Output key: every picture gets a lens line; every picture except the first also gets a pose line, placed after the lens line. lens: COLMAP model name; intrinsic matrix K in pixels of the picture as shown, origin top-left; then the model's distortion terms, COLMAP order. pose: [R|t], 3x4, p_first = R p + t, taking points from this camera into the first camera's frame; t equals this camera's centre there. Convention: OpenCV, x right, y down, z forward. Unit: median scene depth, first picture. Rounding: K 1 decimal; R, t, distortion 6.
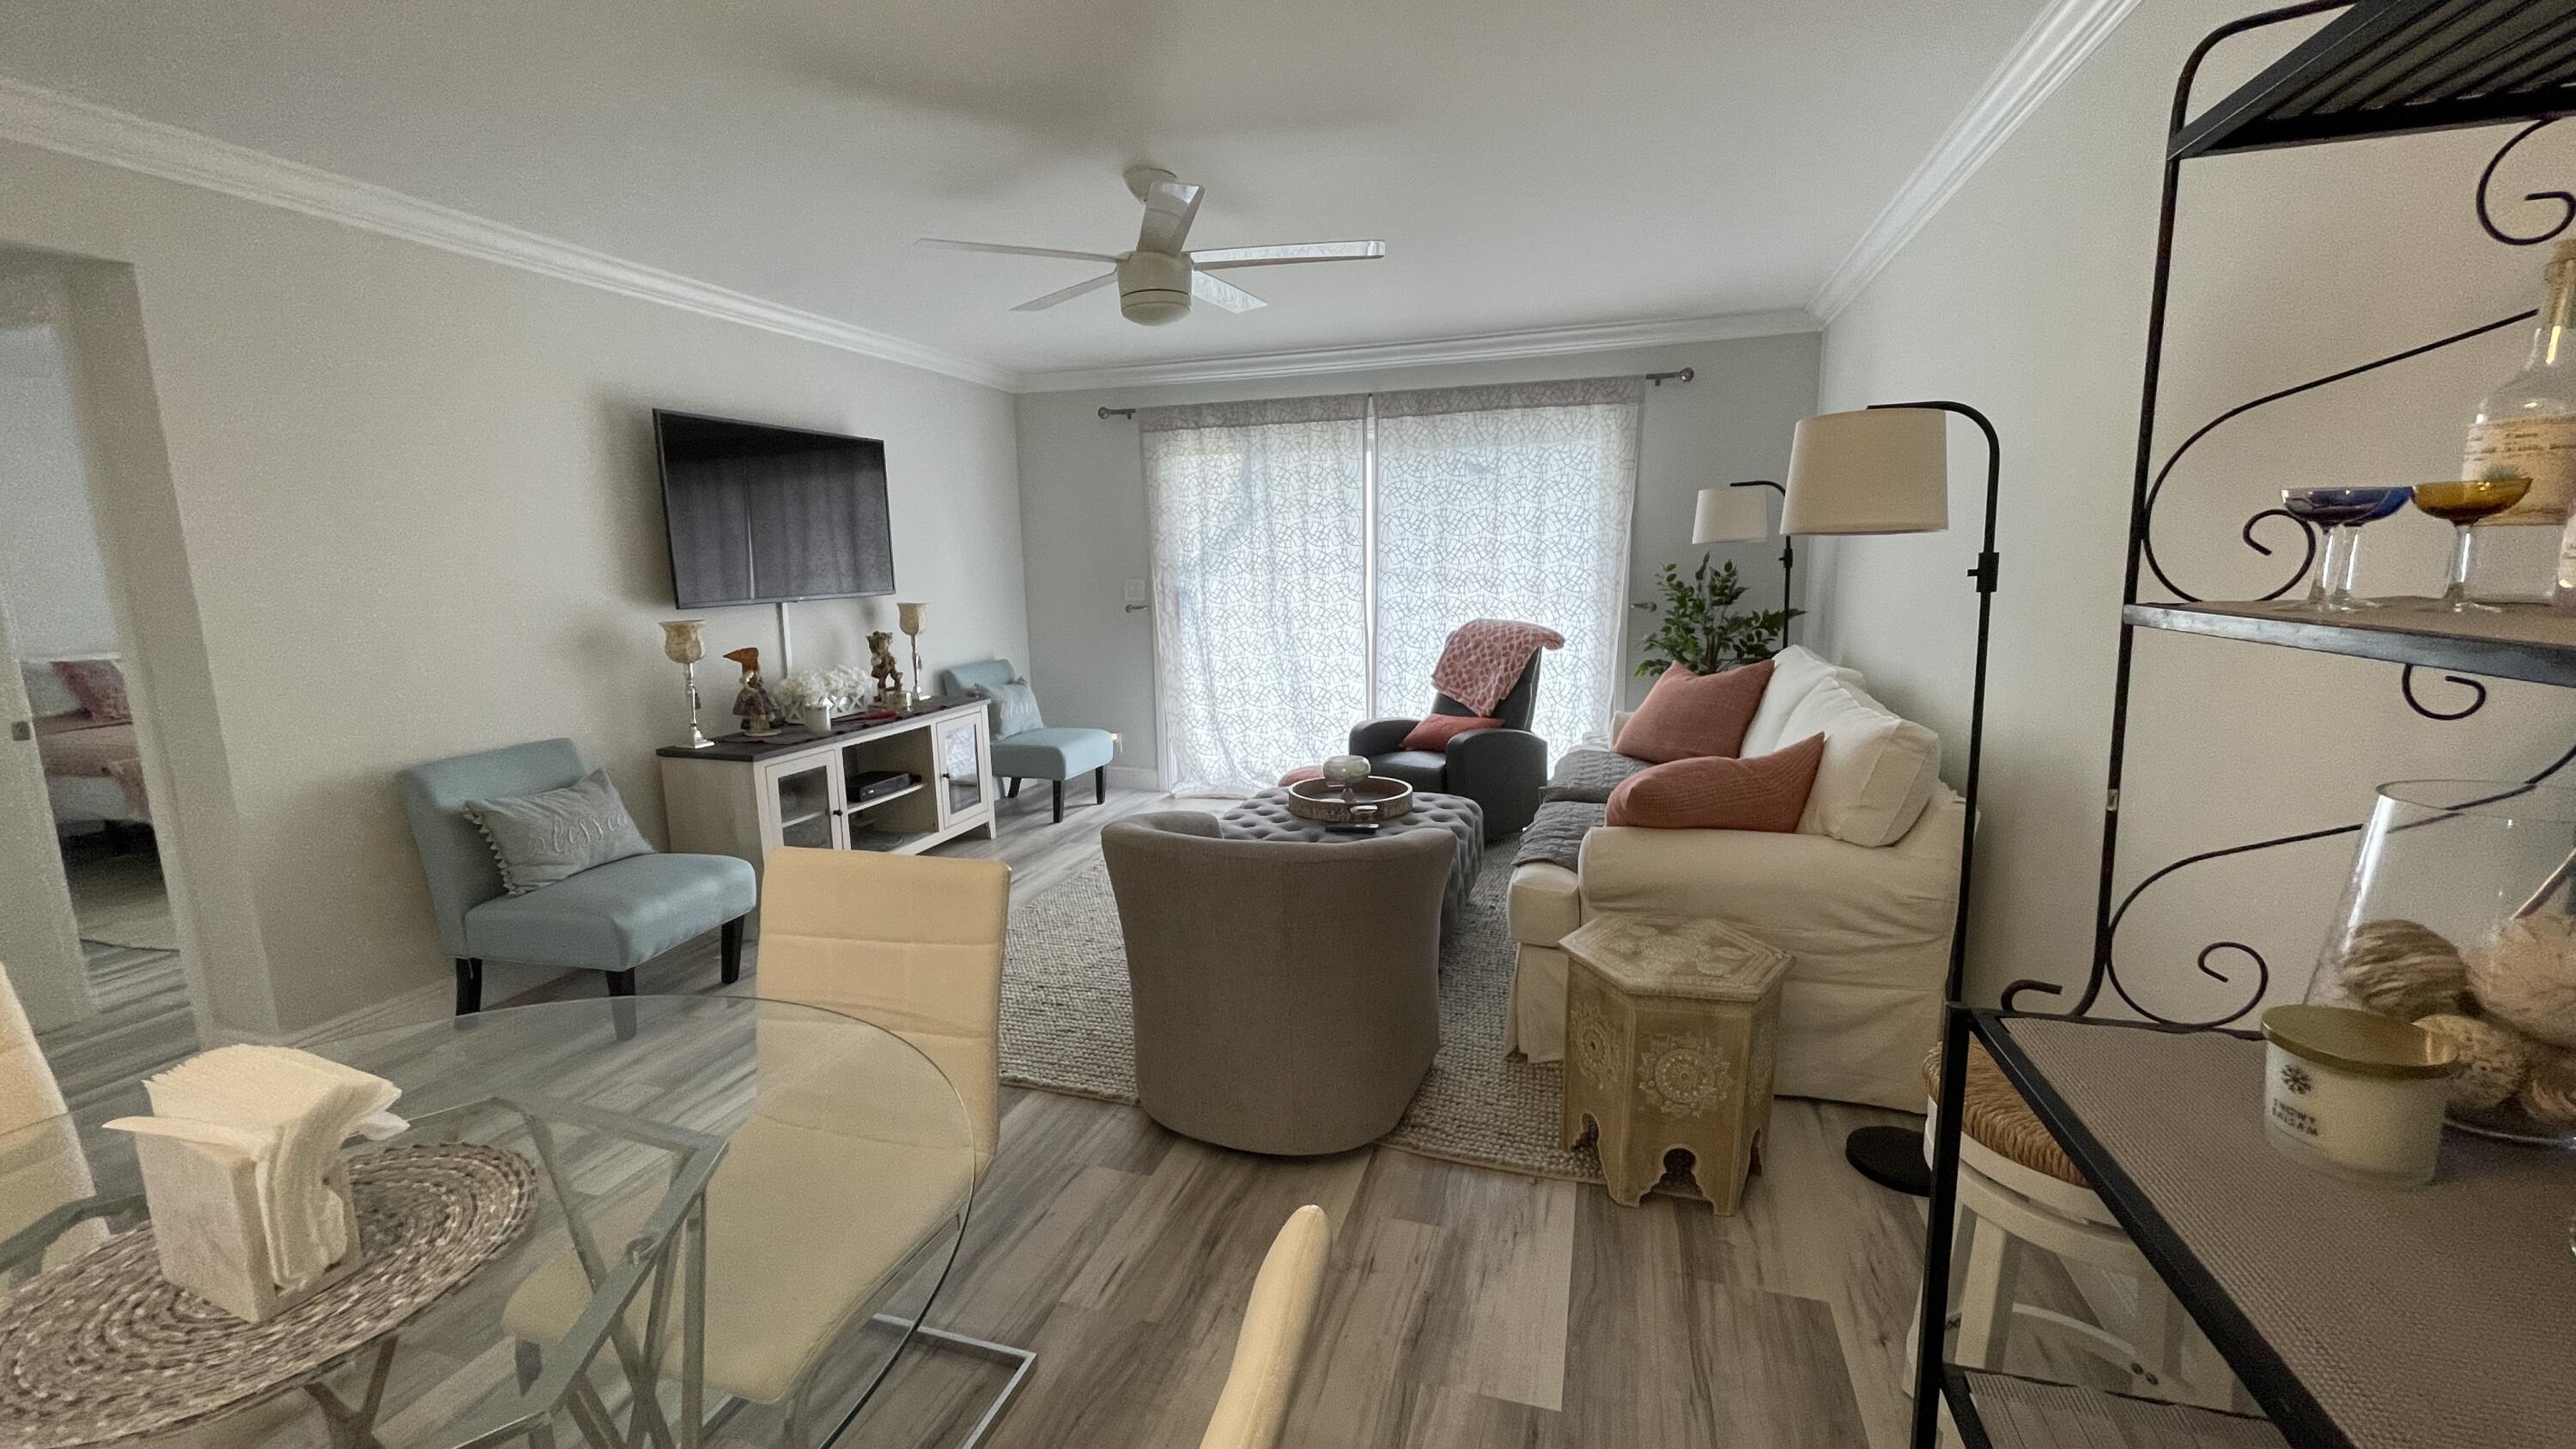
lens RADIAL K [[1042.4, 0, 1289.5], [0, 1042.4, 720.4], [0, 0, 1]] dist [-0.000872, 0.001697]
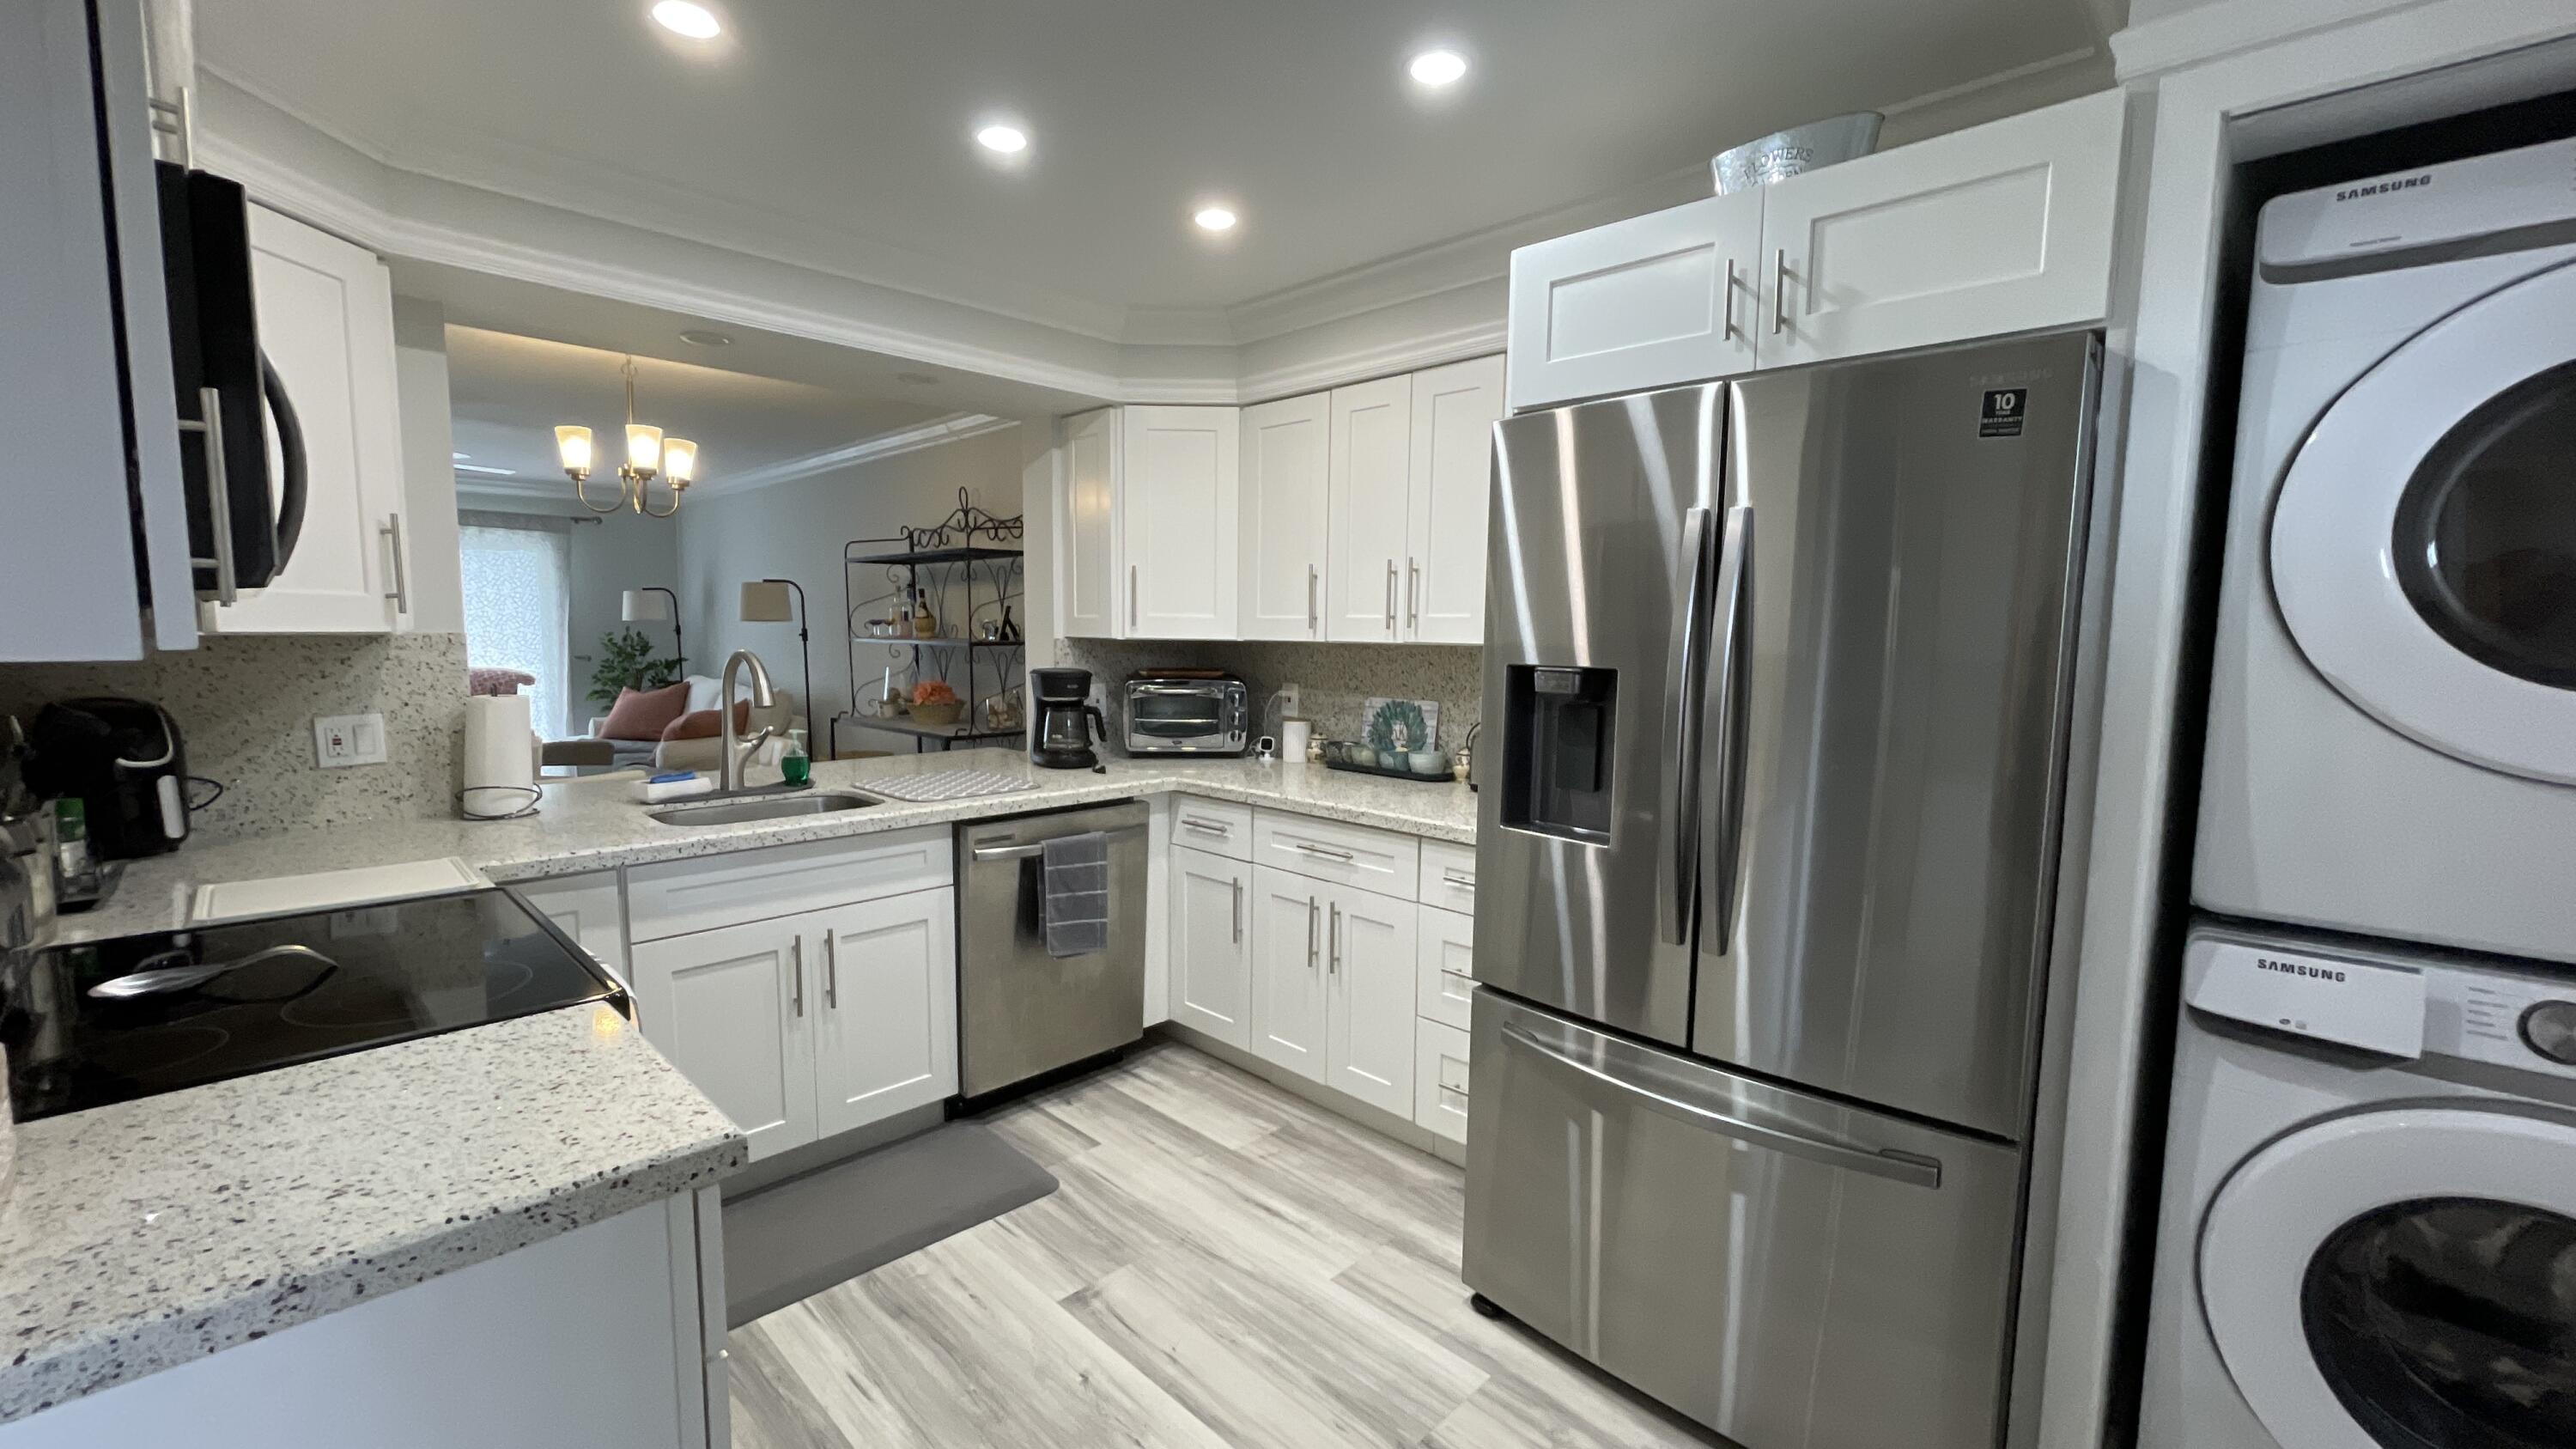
lens RADIAL K [[1042.4, 0, 1279.8], [0, 1042.4, 733.8], [0, 0, 1]] dist [-0.000872, 0.001697]
pose [[0.460842, -0.064901, 0.885106, -0.620365], [0.119464, 0.992782, 0.010596, 0.122950], [-0.879405, 0.100855, 0.465269, -0.713246]]
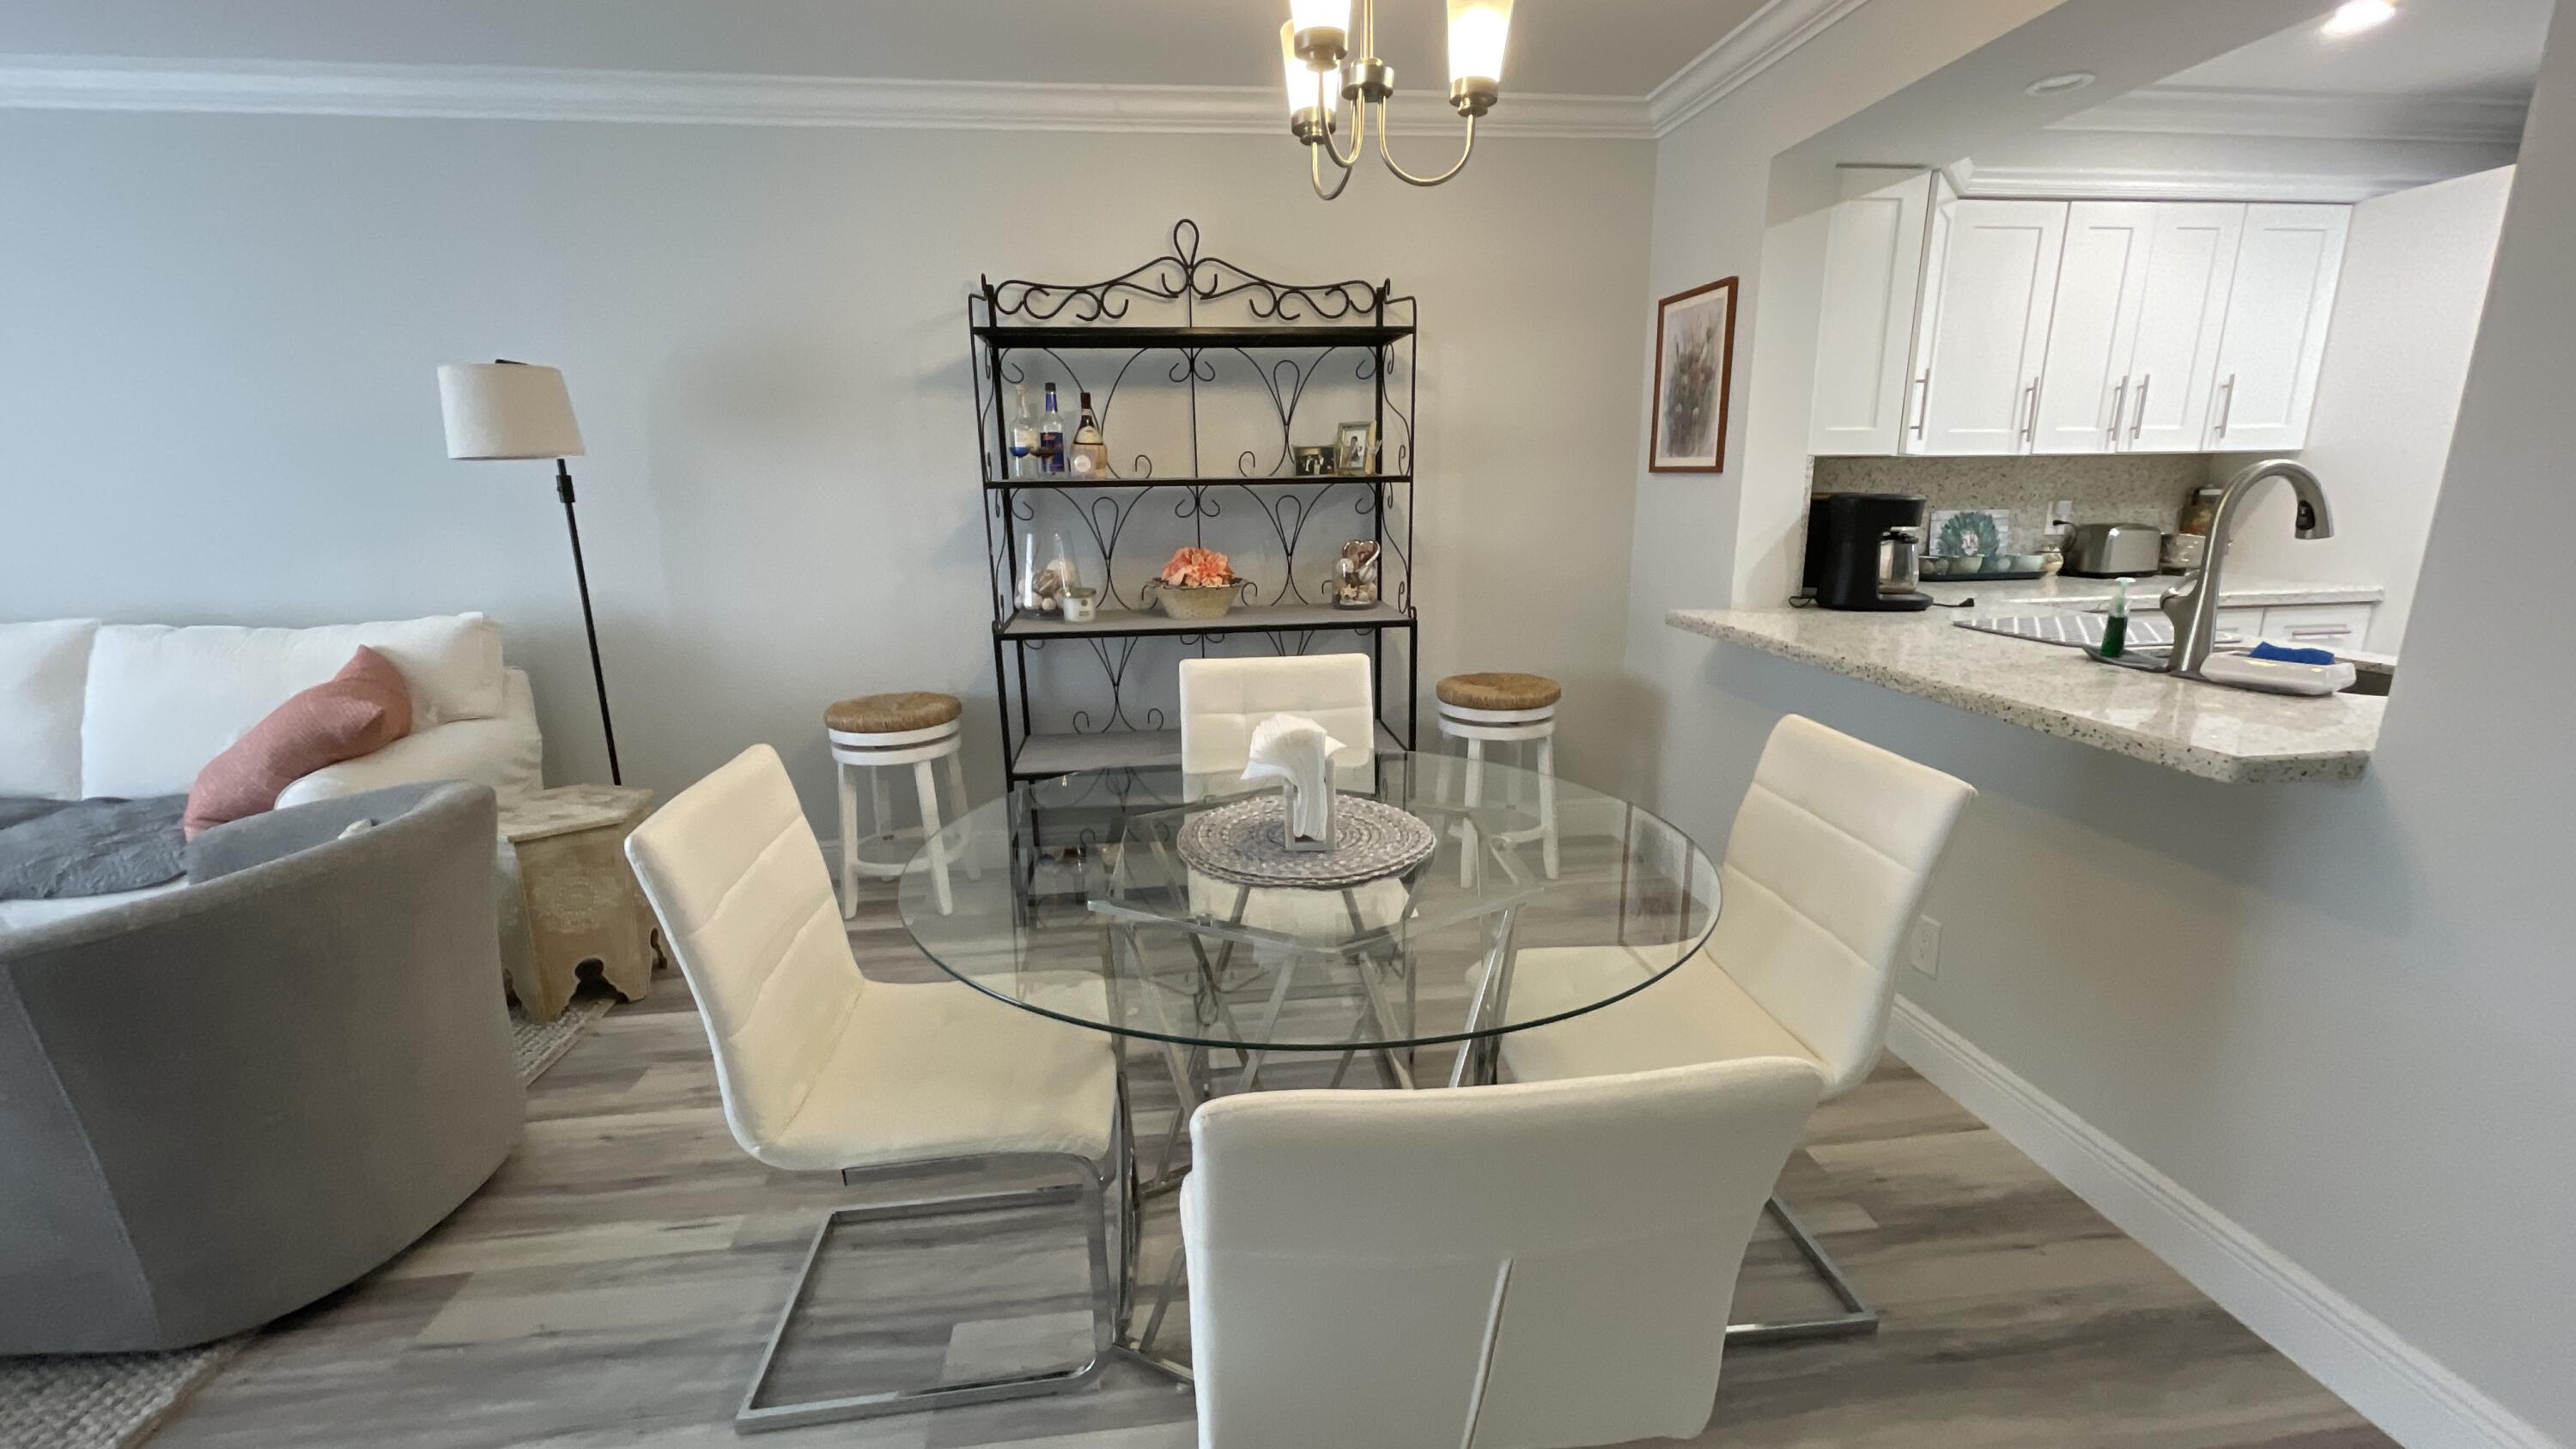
lens RADIAL K [[1042.4, 0, 1277.3], [0, 1042.4, 731.2], [0, 0, 1]] dist [-0.000872, 0.001697]
pose [[-0.407912, -0.194765, 0.892006, -0.470117], [0.165736, 0.944956, 0.282117, -0.029078], [-0.897853, 0.262917, -0.353179, 0.302589]]
